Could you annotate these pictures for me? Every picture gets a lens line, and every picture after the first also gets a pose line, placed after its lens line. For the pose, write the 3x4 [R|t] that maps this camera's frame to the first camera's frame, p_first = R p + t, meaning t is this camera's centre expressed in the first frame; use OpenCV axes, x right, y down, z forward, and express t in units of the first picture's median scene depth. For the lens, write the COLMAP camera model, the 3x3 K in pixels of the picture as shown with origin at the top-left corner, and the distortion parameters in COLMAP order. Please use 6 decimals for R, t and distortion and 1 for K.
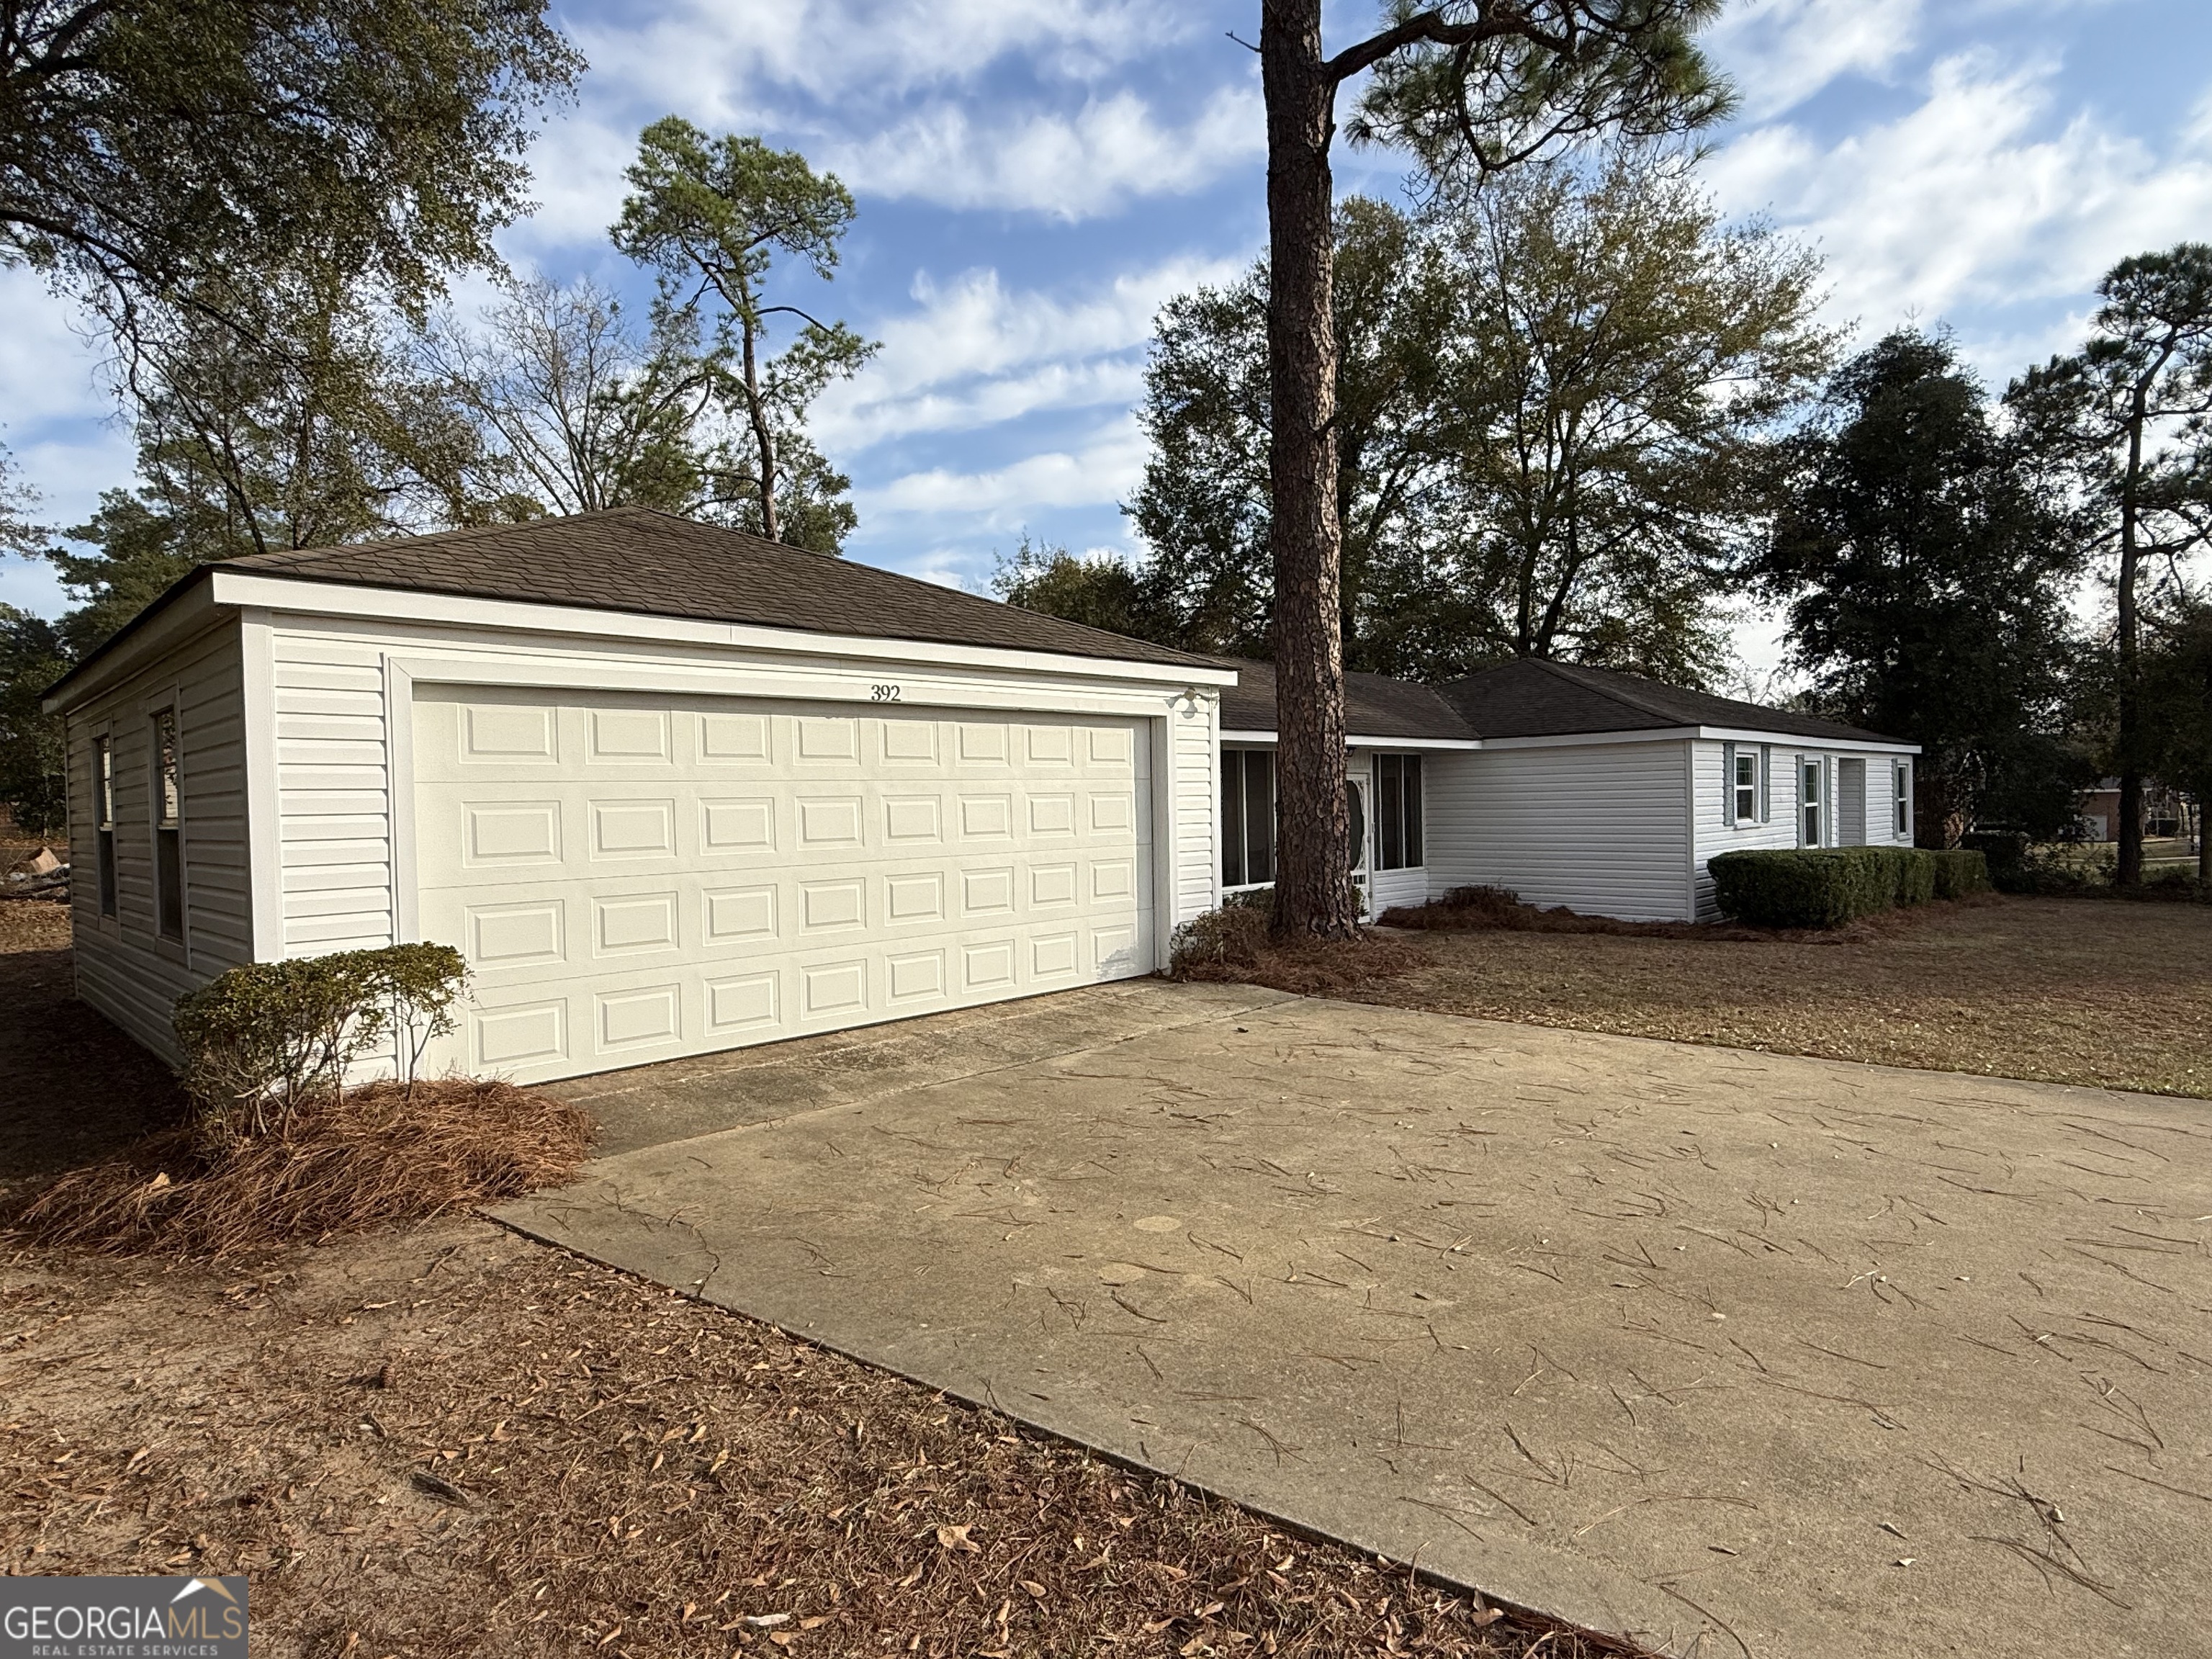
lens RADIAL K [[1202.9, 0, 1096.0], [0, 1202.9, 826.8], [0, 0, 1]] dist [-0.001816, 0.000665]
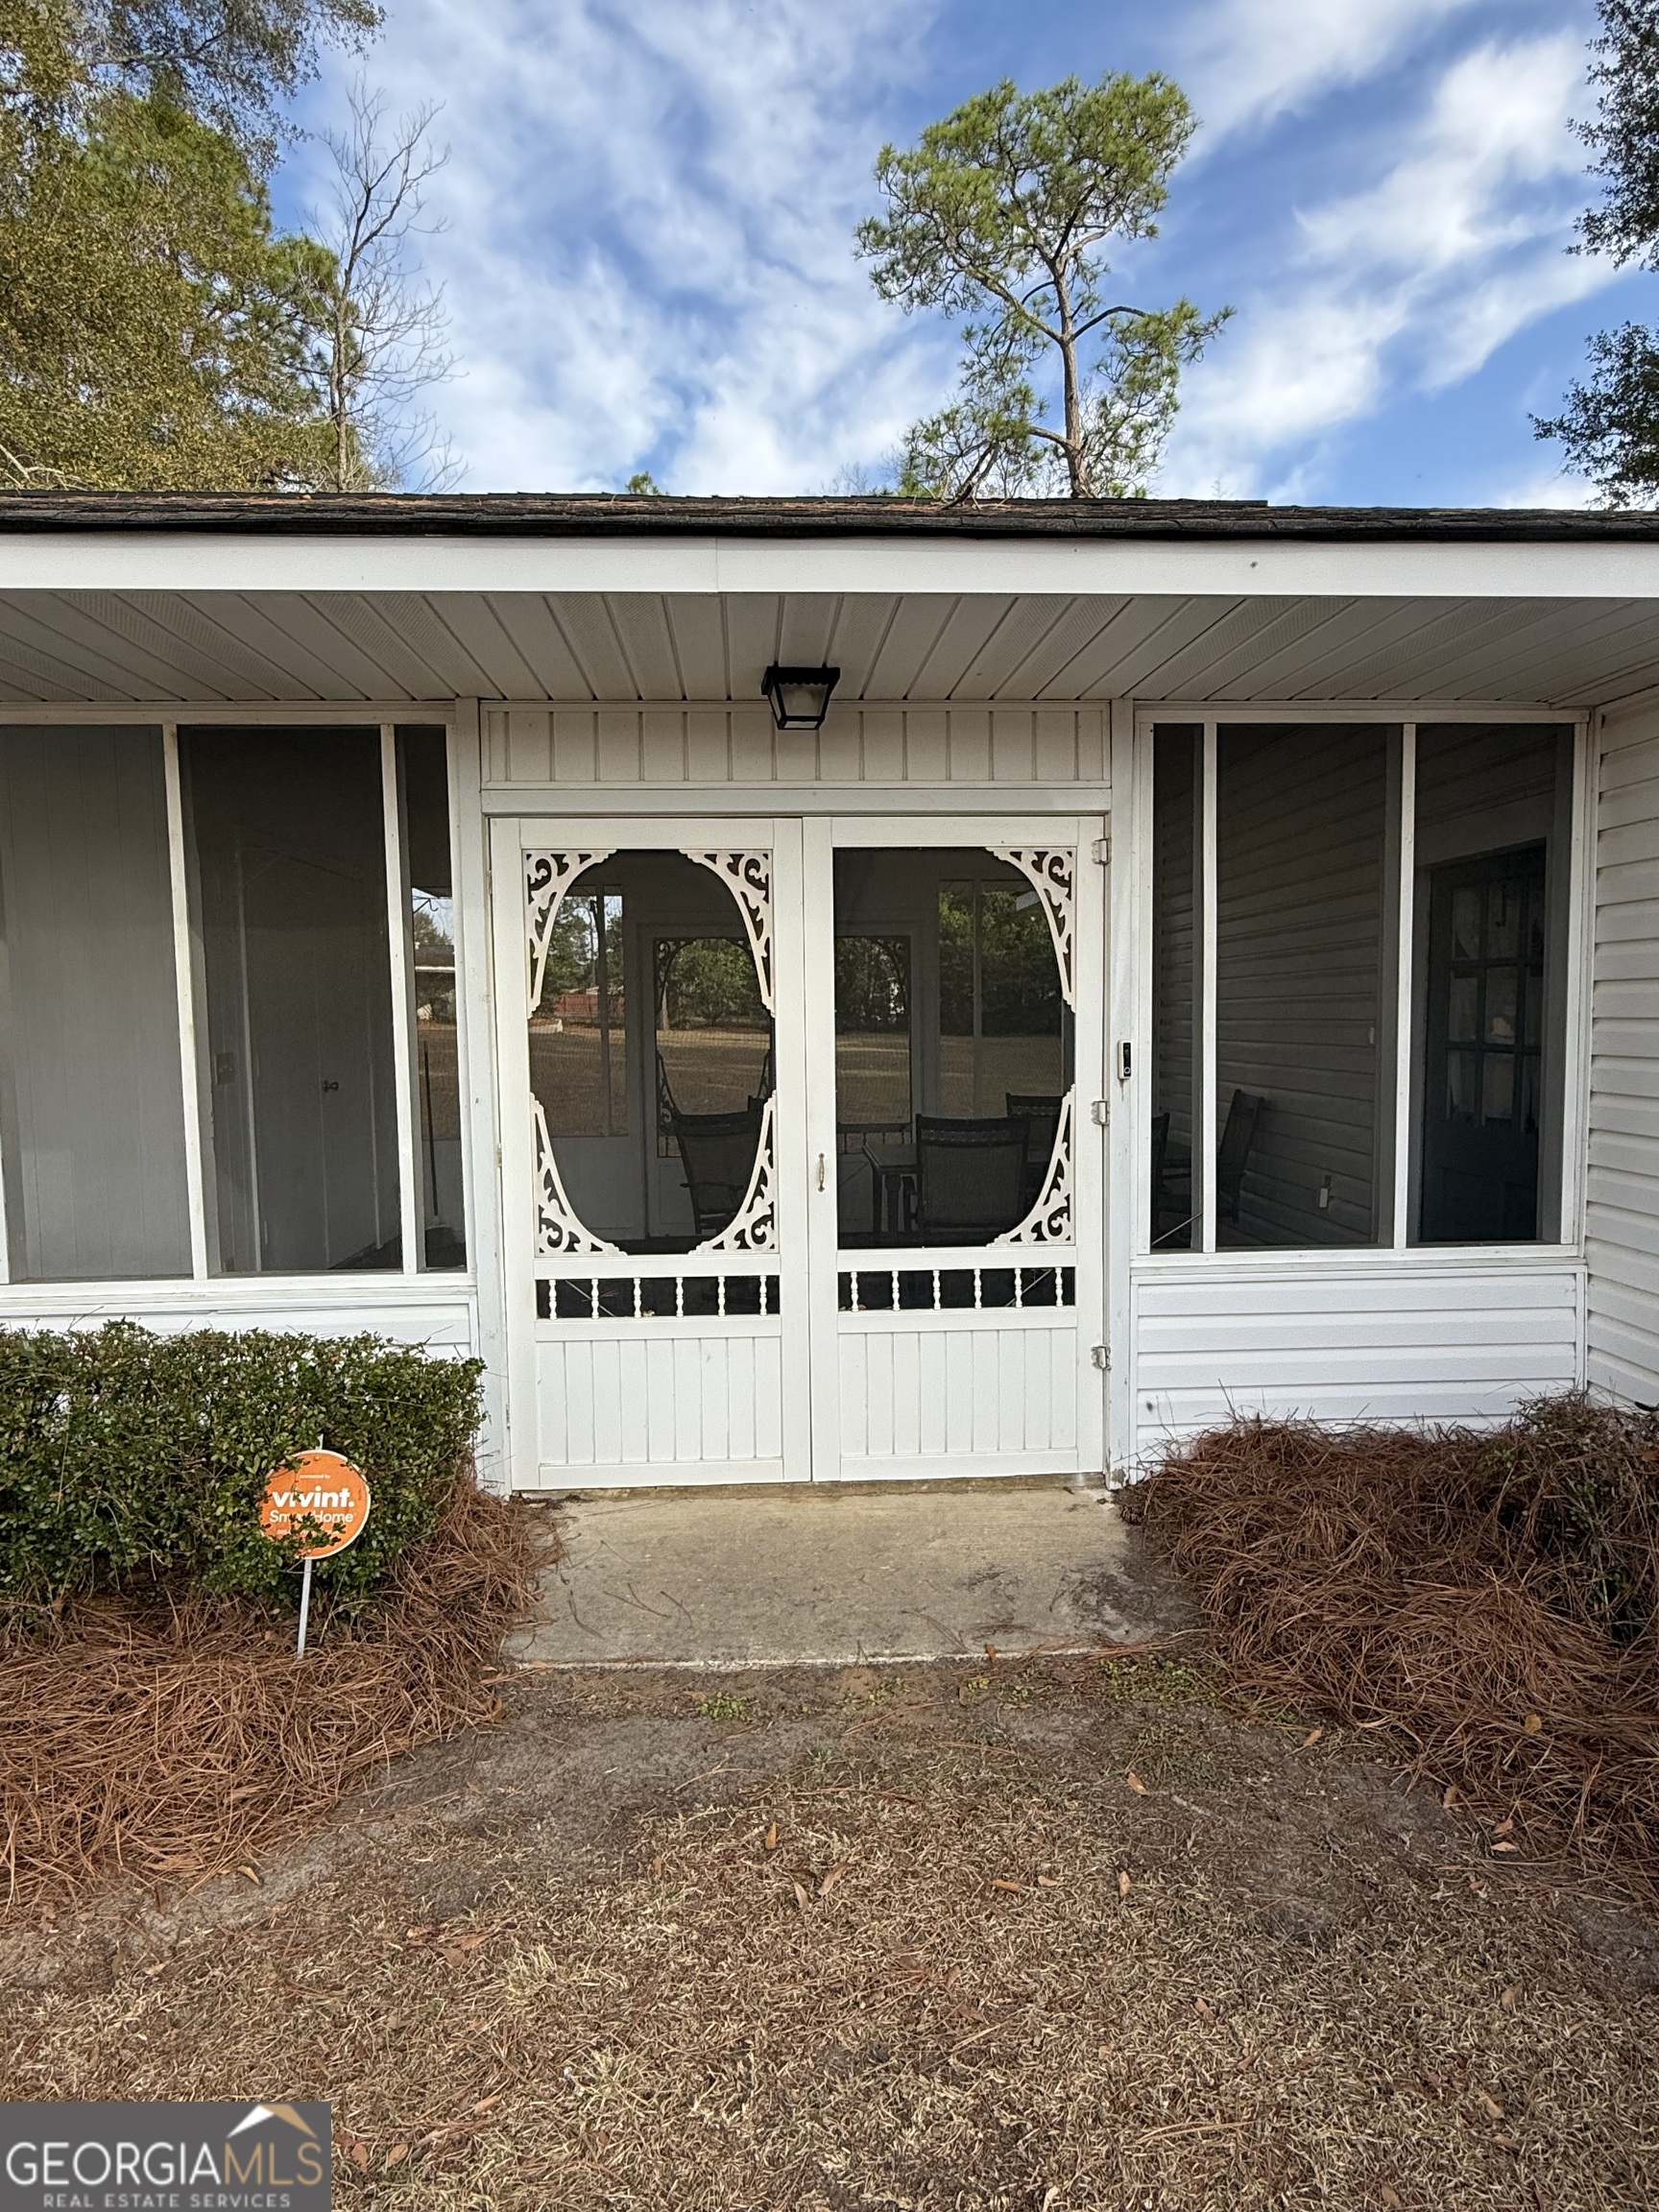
lens RADIAL K [[1202.9, 0, 837.2], [0, 1202.9, 1103.4], [0, 0, 1]] dist [-0.001816, 0.000665]
pose [[0.737007, 0.062035, -0.673033, 0.321994], [-0.016140, 0.997110, 0.074233, -0.006850], [0.675693, -0.043847, 0.735878, 0.754396]]
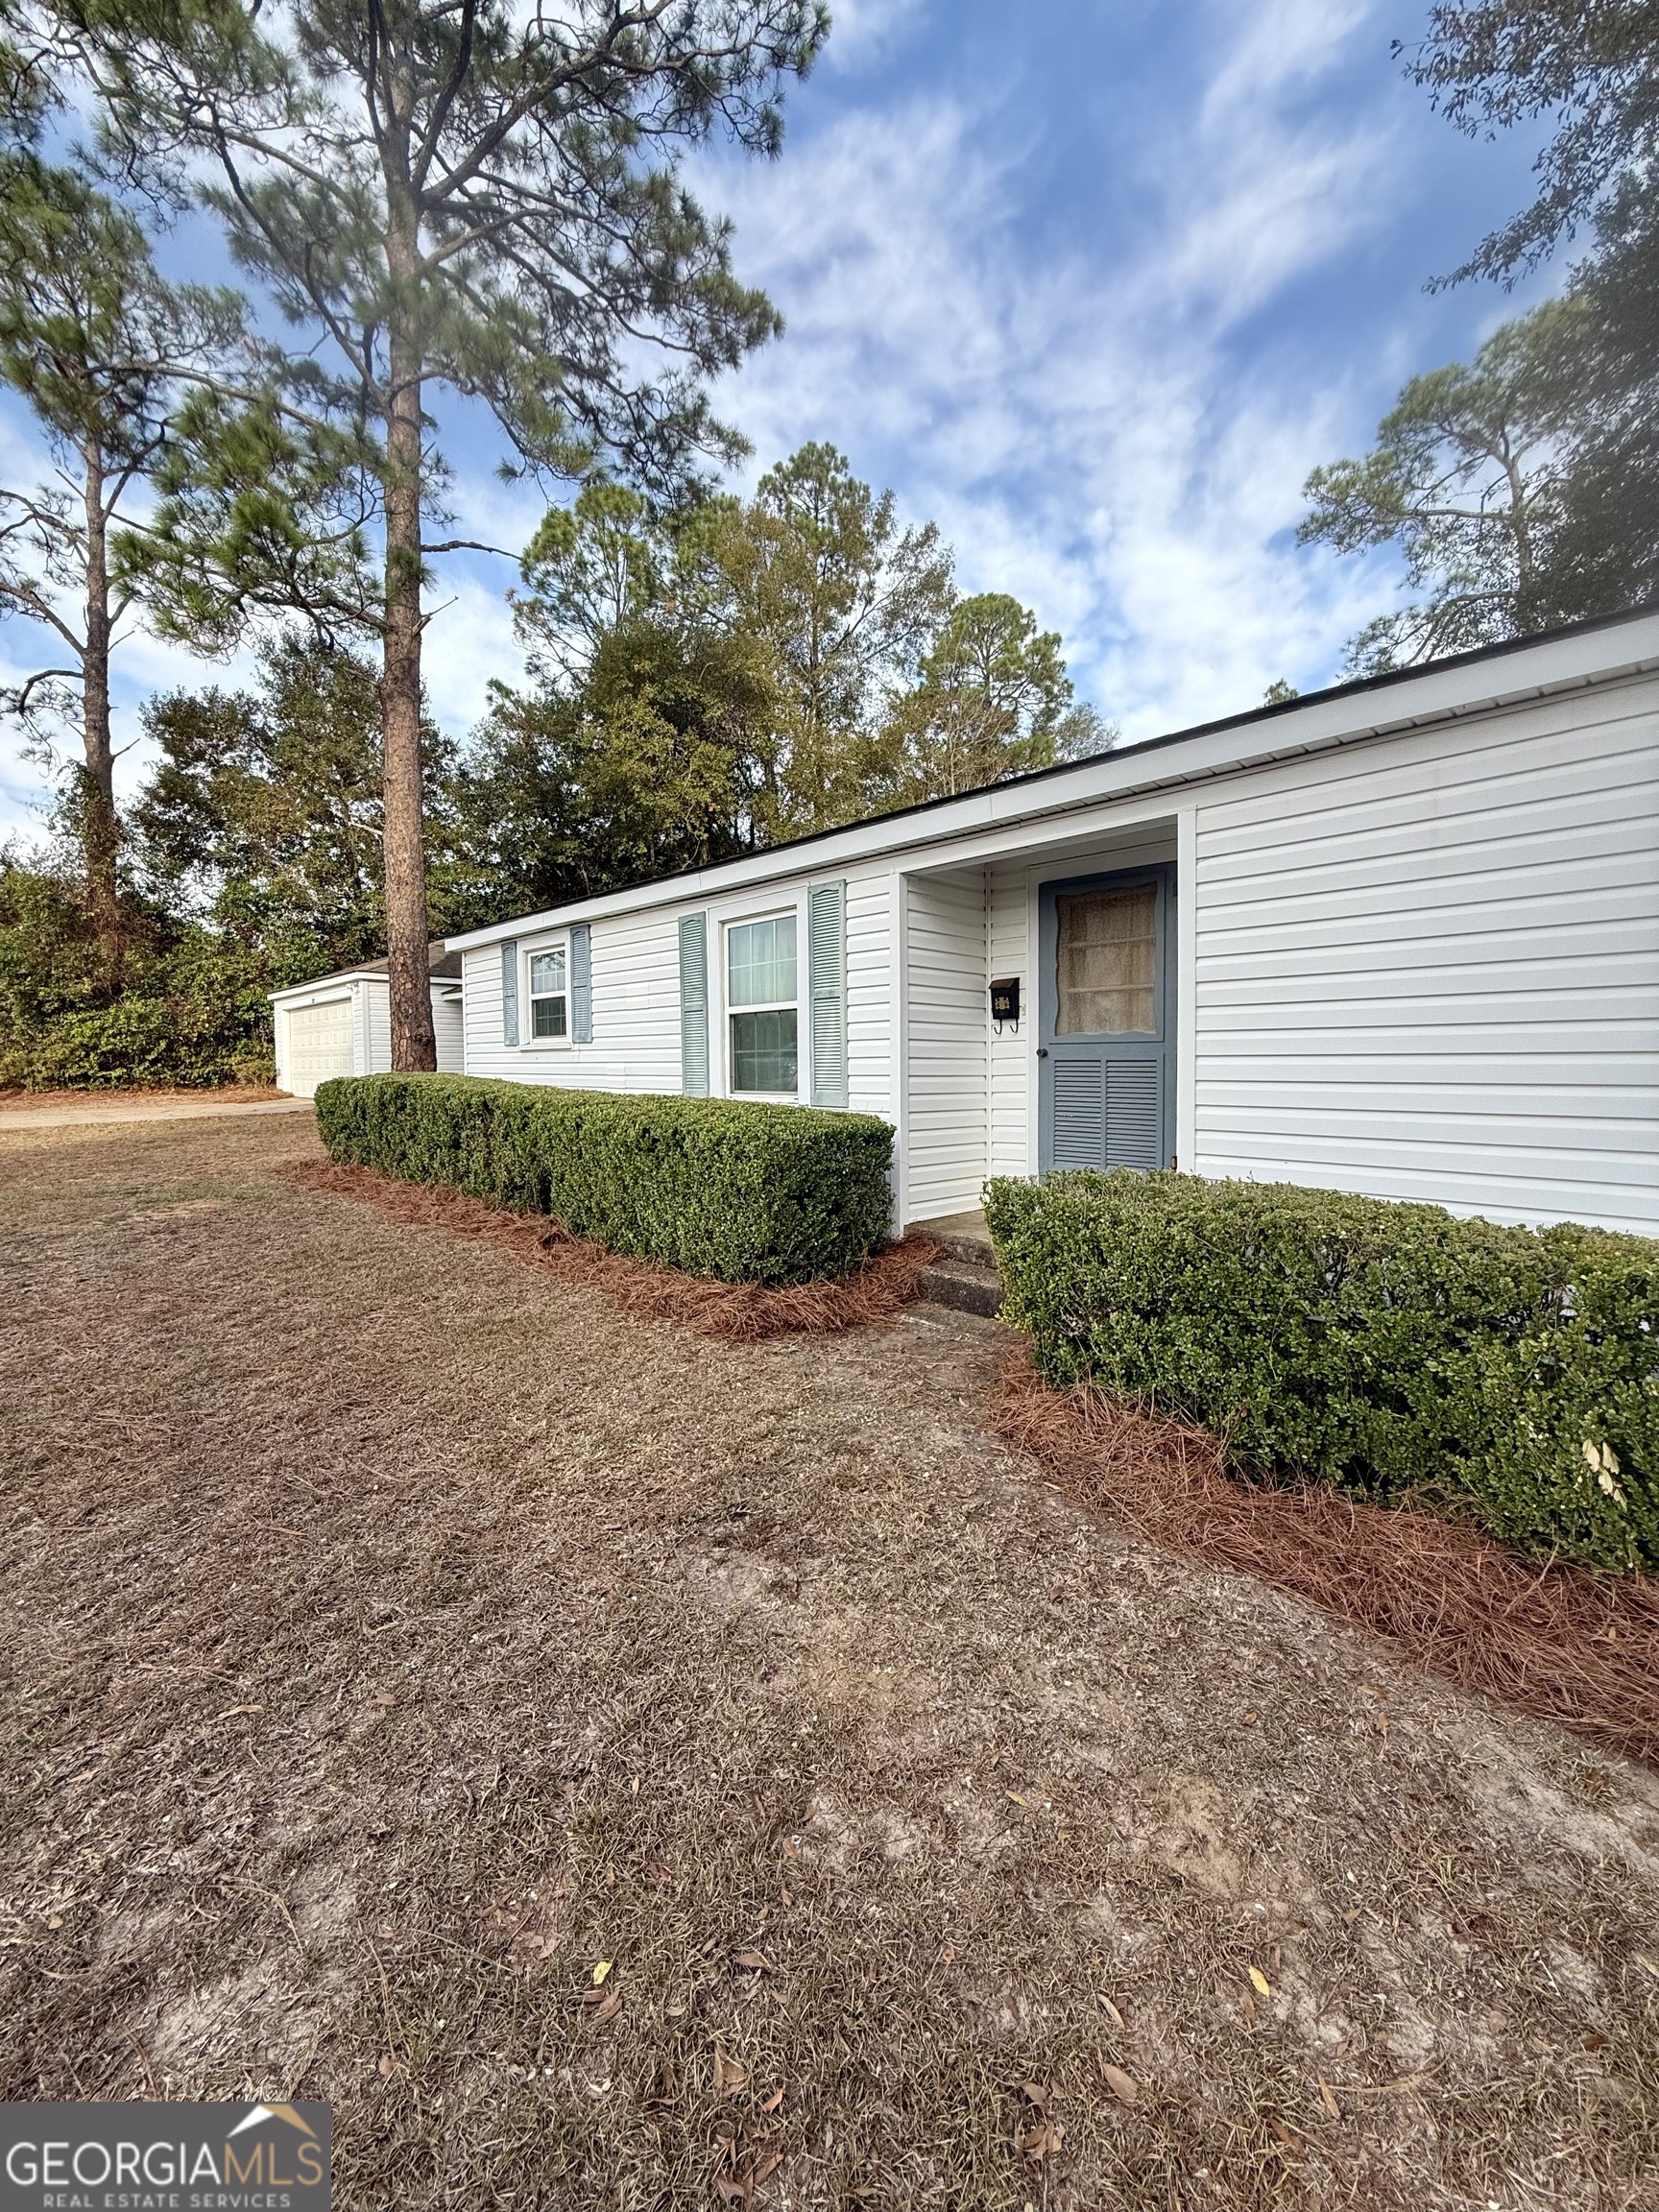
lens RADIAL K [[878.9, 0, 833.0], [0, 878.9, 1098.9], [0, 0, 1]] dist [-0.001299, -0.000707]
pose [[-0.025217, 0.060478, -0.997851, 1.008087], [-0.017645, 0.997986, 0.060932, -0.005017], [0.999526, 0.019144, -0.024099, 1.117448]]
